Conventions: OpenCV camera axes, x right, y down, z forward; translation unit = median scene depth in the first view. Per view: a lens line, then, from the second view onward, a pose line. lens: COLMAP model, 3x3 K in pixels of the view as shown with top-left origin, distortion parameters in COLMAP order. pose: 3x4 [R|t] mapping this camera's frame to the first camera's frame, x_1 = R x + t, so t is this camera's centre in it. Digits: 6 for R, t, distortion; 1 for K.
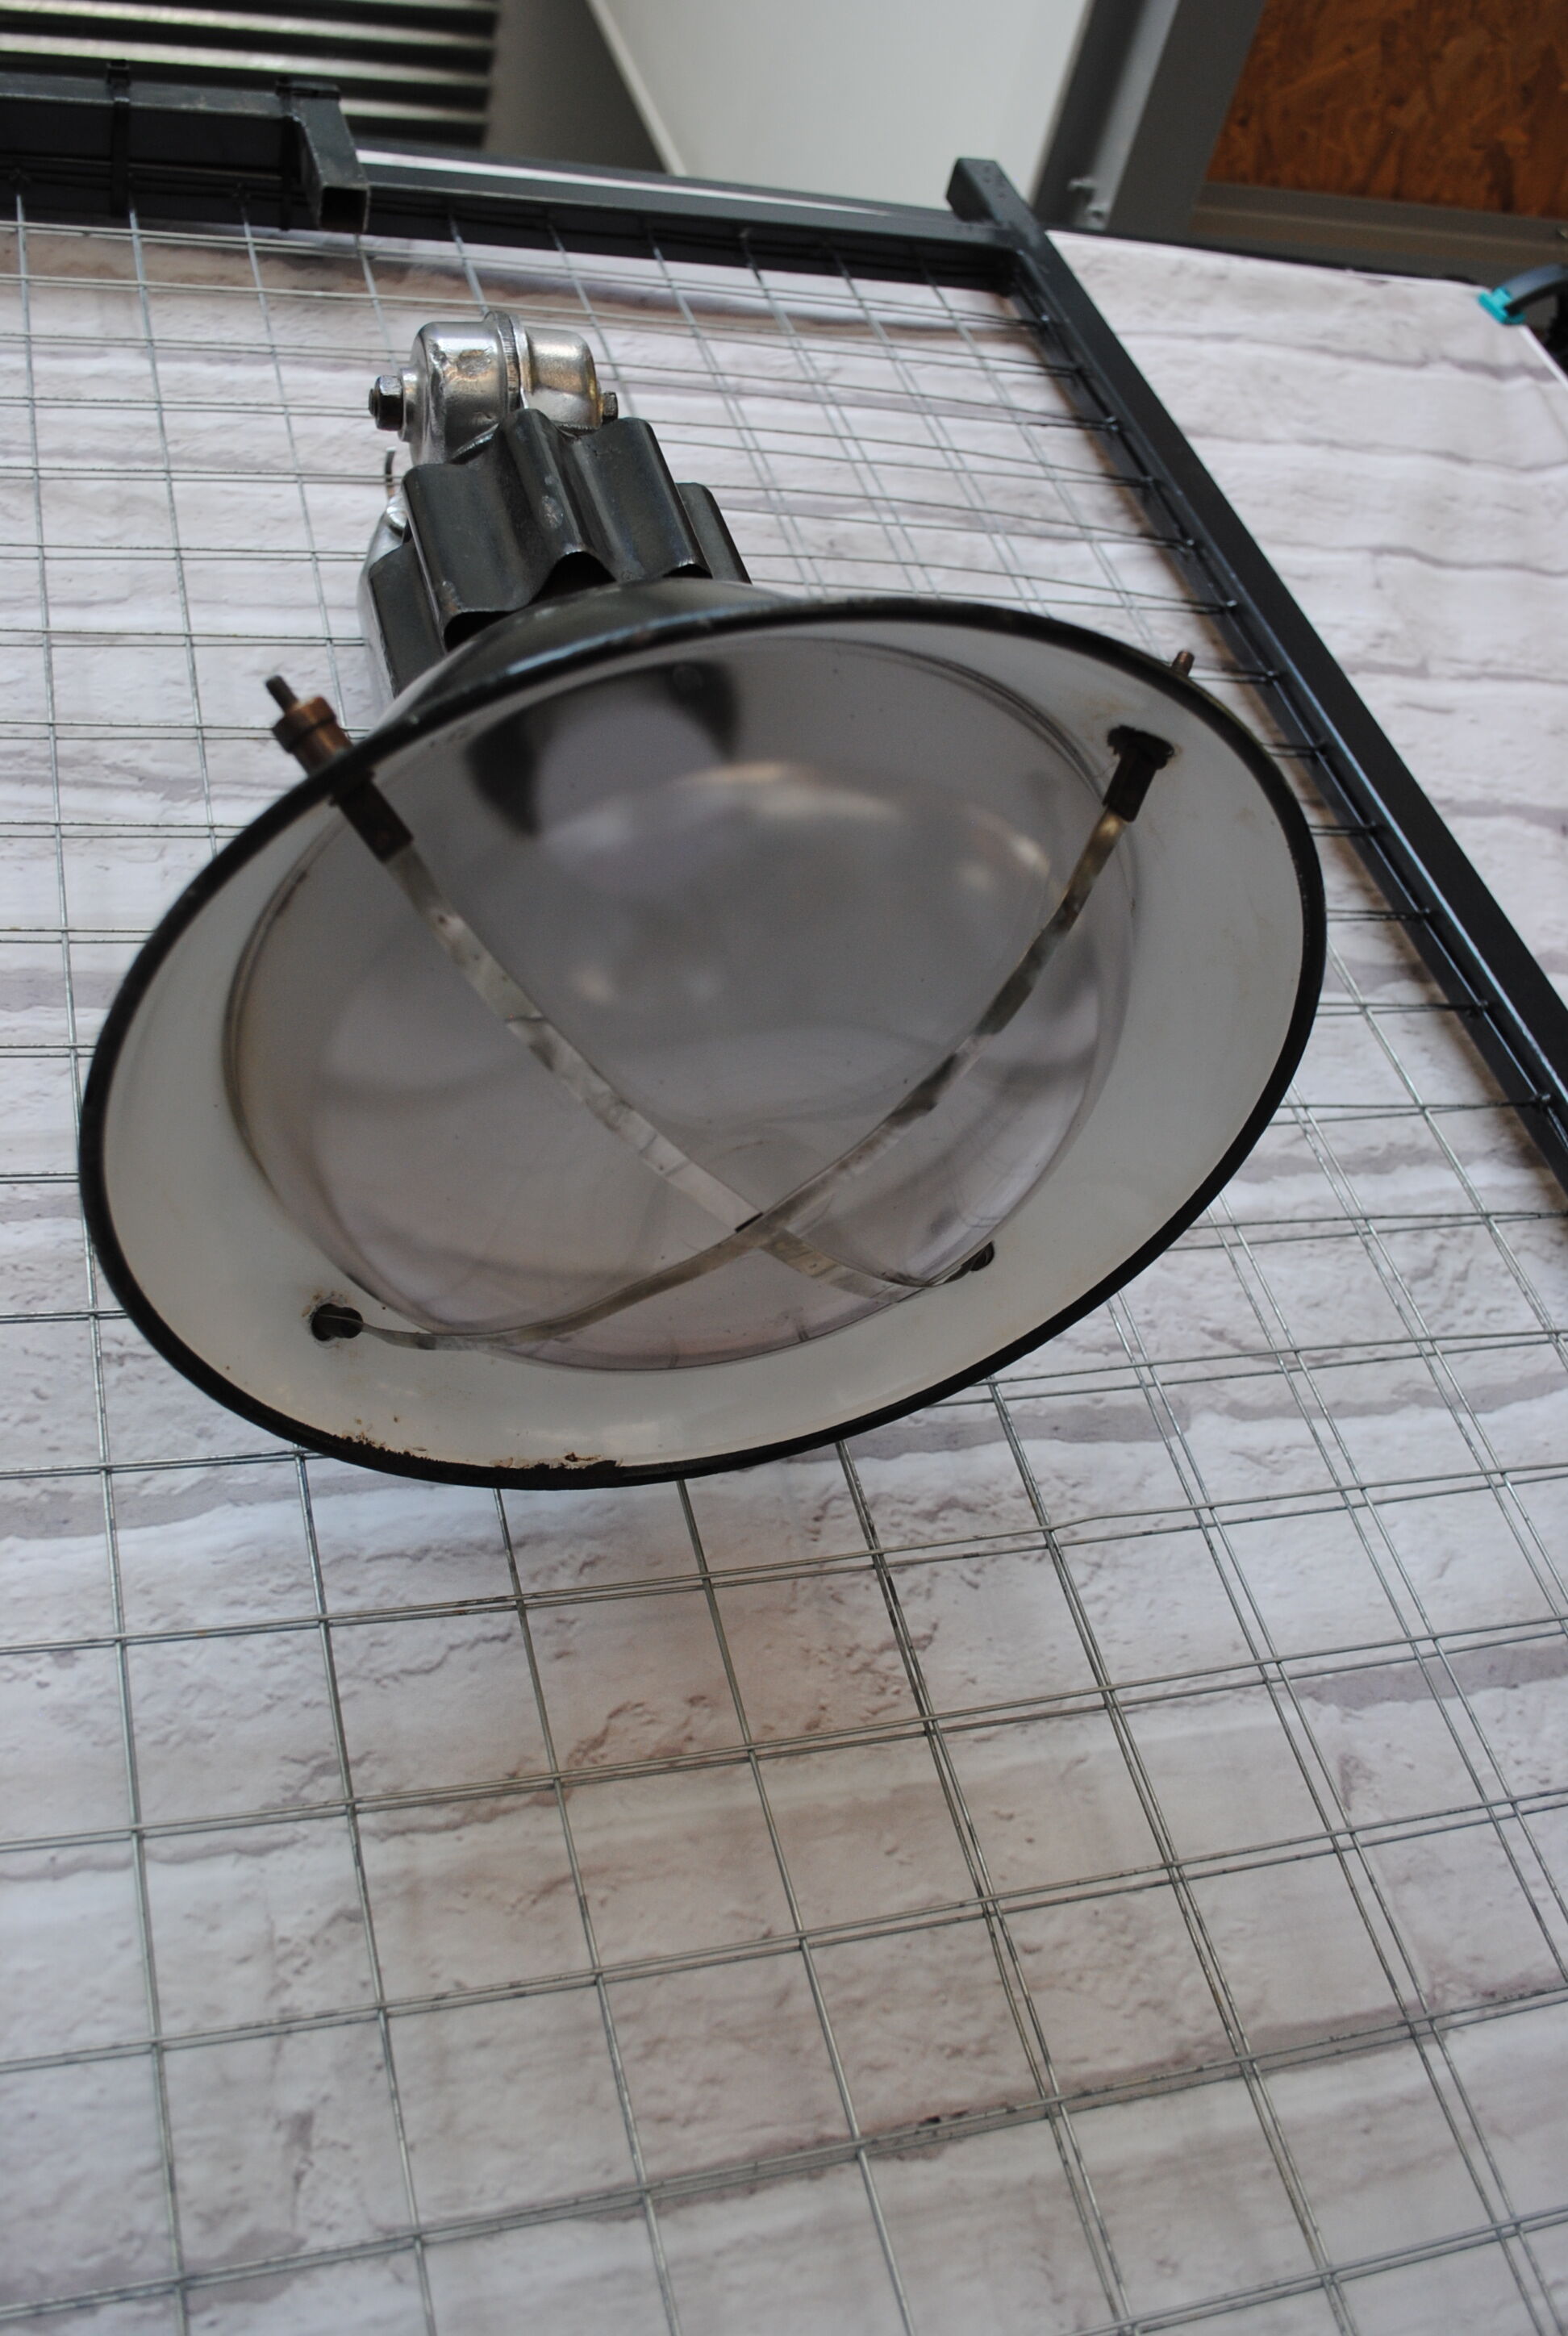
lens RADIAL K [[2183.2, 0, 784.0], [0, 2183.2, 1168.0], [0, 0, 1]] dist [-0.078871, -0.002488]
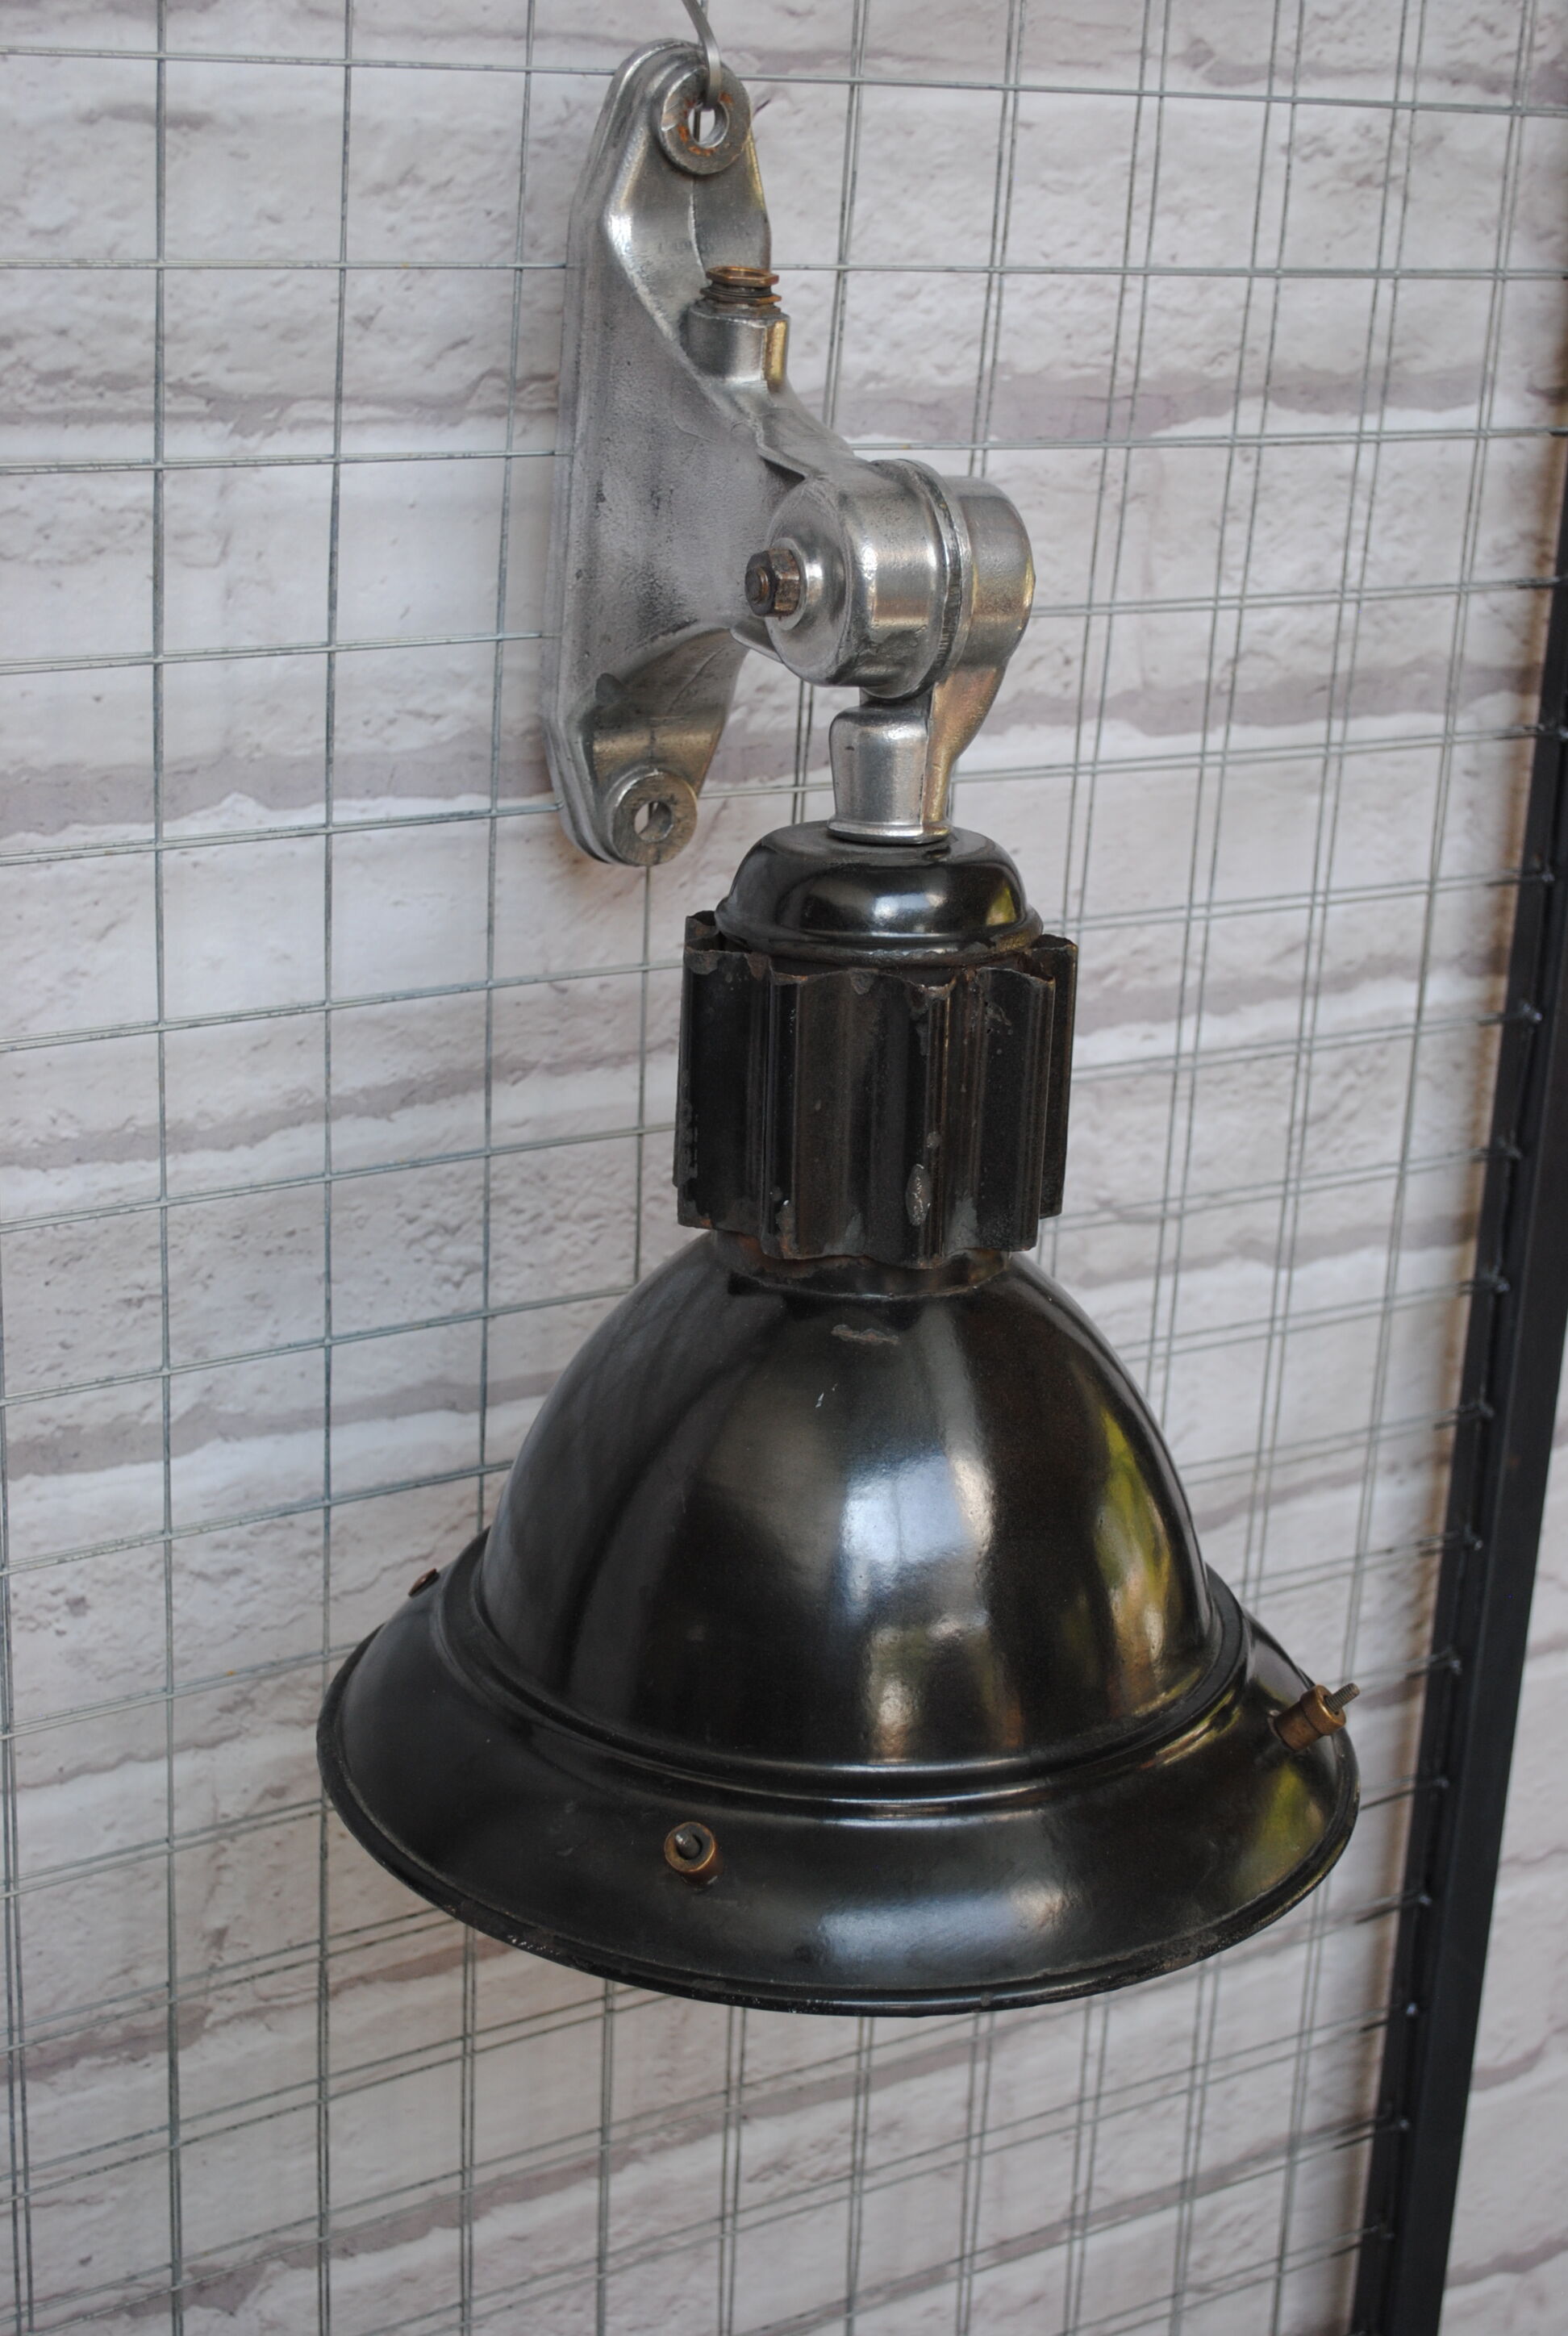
lens RADIAL K [[3353.0, 0, 784.0], [0, 3353.0, 1168.0], [0, 0, 1]] dist [-0.003003, -0.044228]
pose [[0.910767, 0.188144, 0.367567, -0.667543], [-0.409437, 0.526872, 0.744827, -1.333807], [-0.053526, -0.828859, 0.556890, 0.170455]]
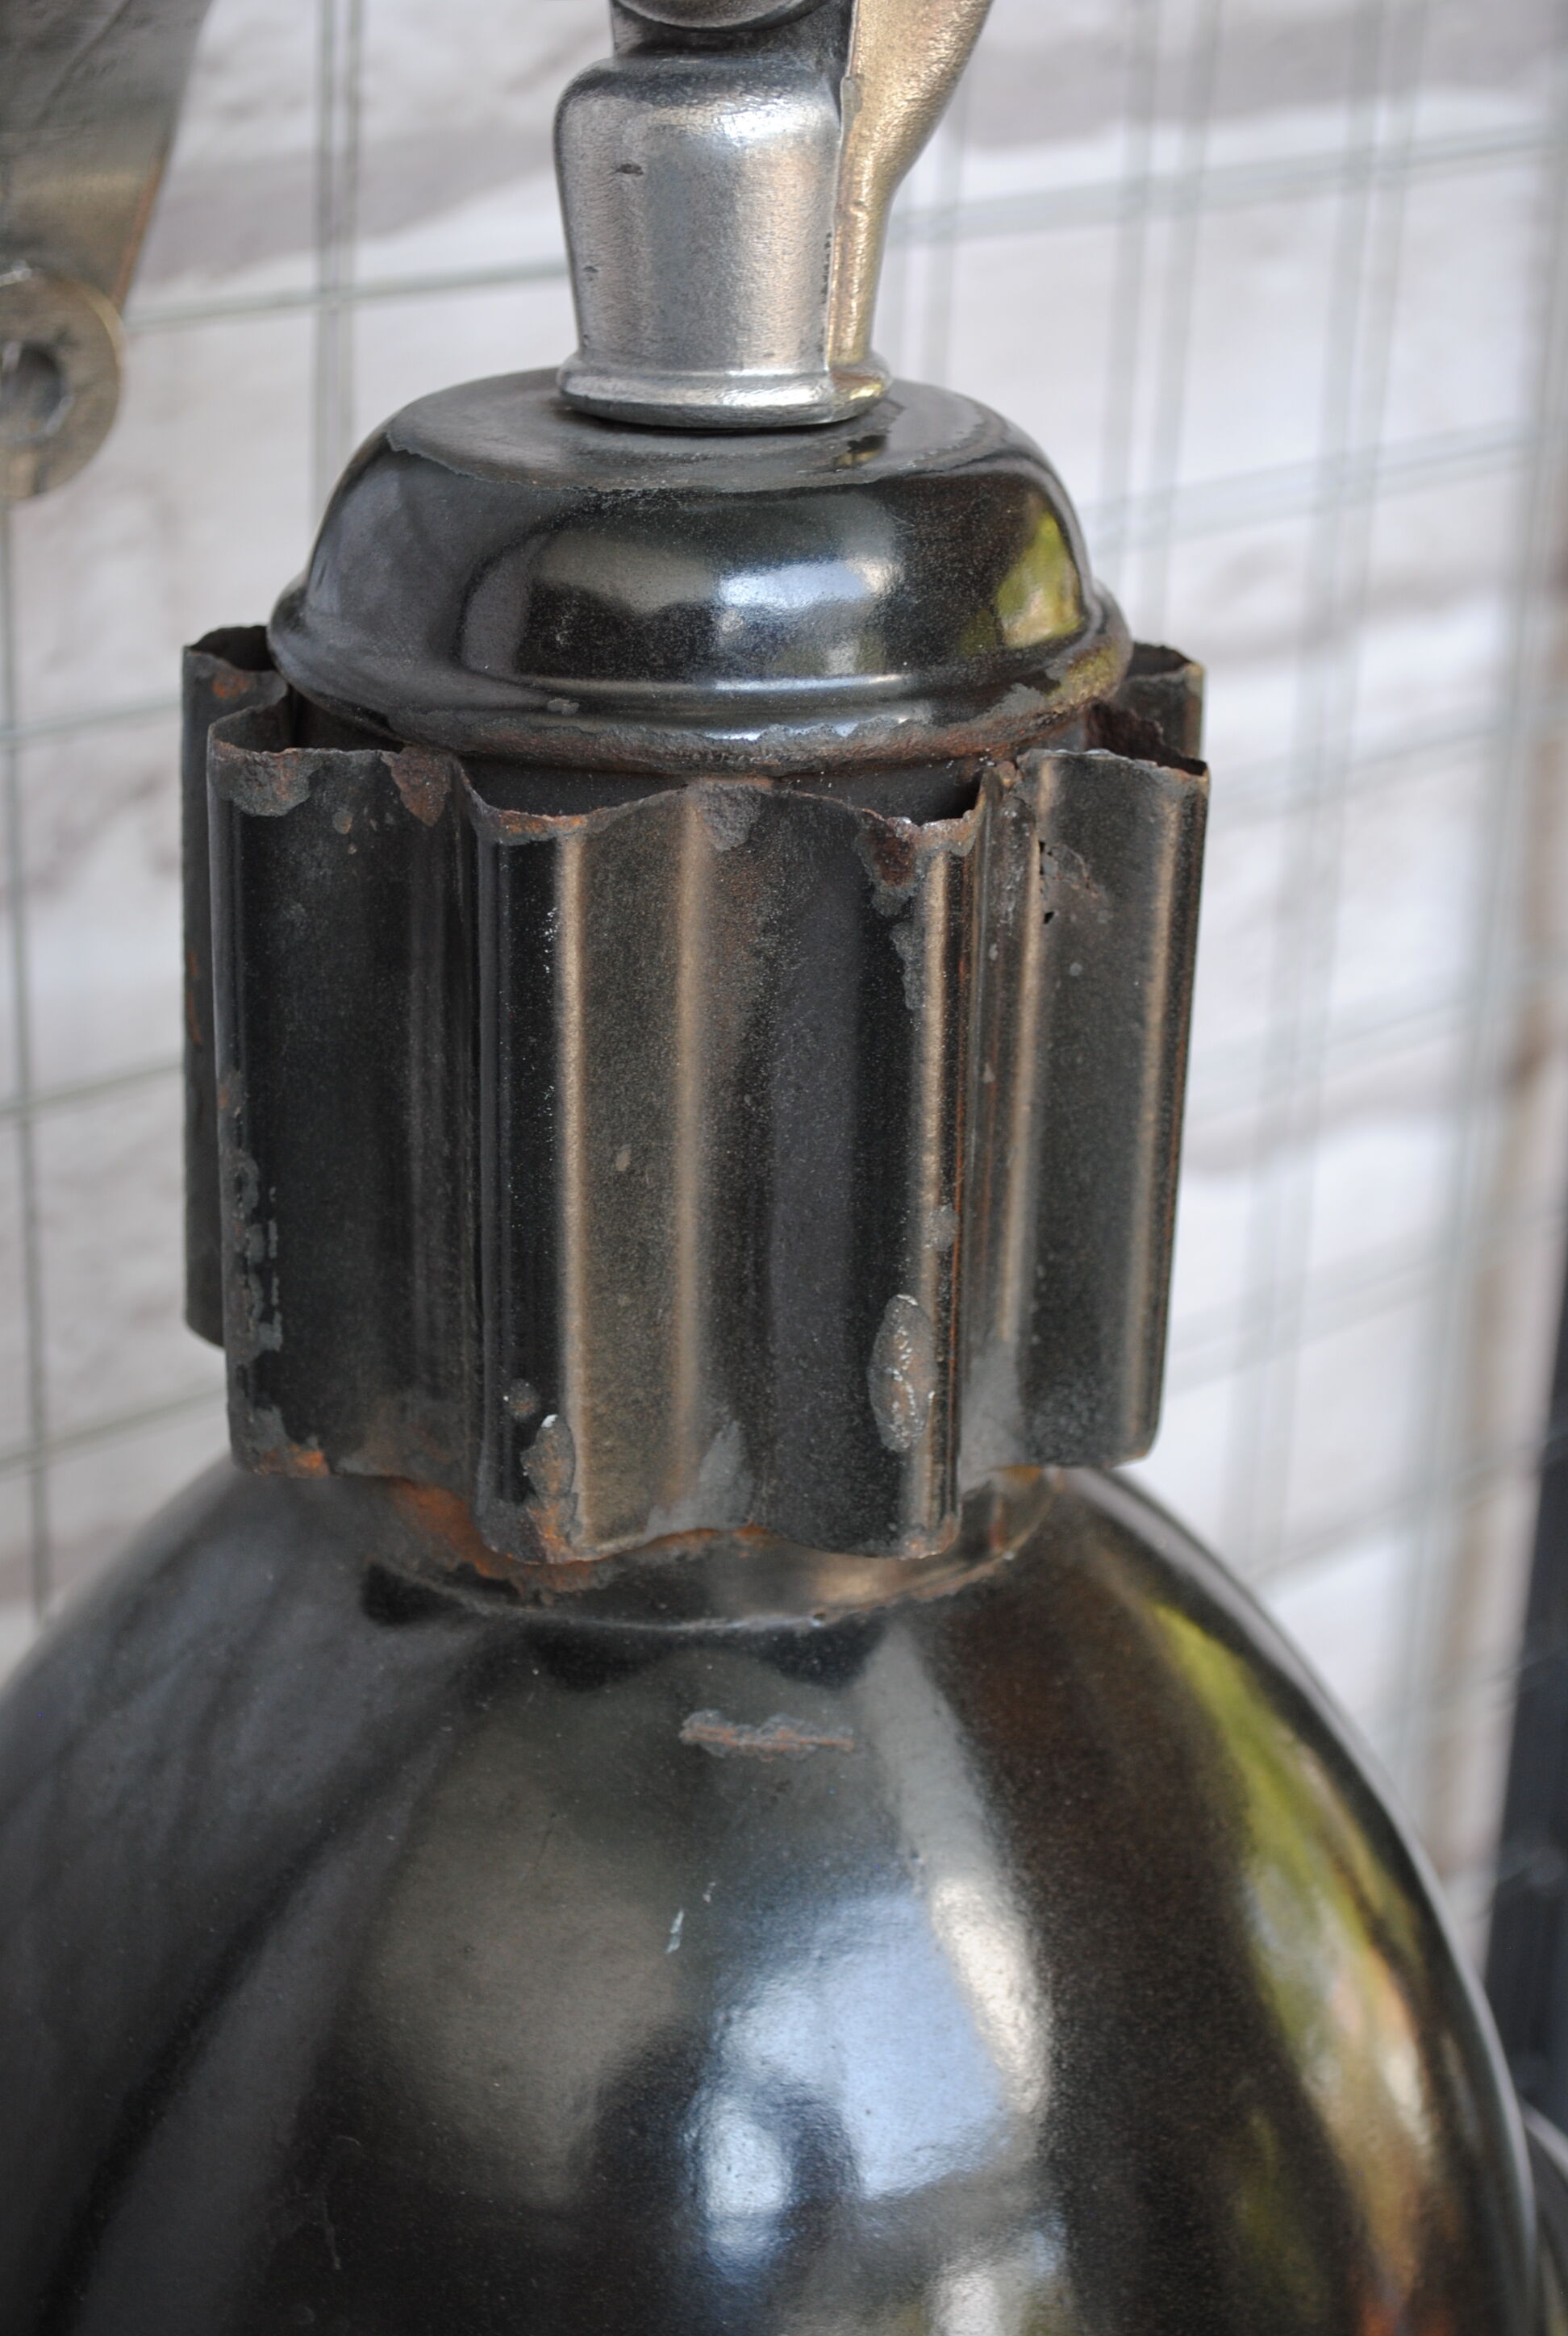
lens RADIAL K [[4279.5, 0, 784.0], [0, 4279.5, 1168.0], [0, 0, 1]] dist [0.055522, 0.067388]
pose [[0.837659, 0.085114, 0.539521, -0.477882], [-0.504357, 0.499678, 0.704235, -0.782105], [-0.209647, -0.862020, 0.461487, 0.664110]]
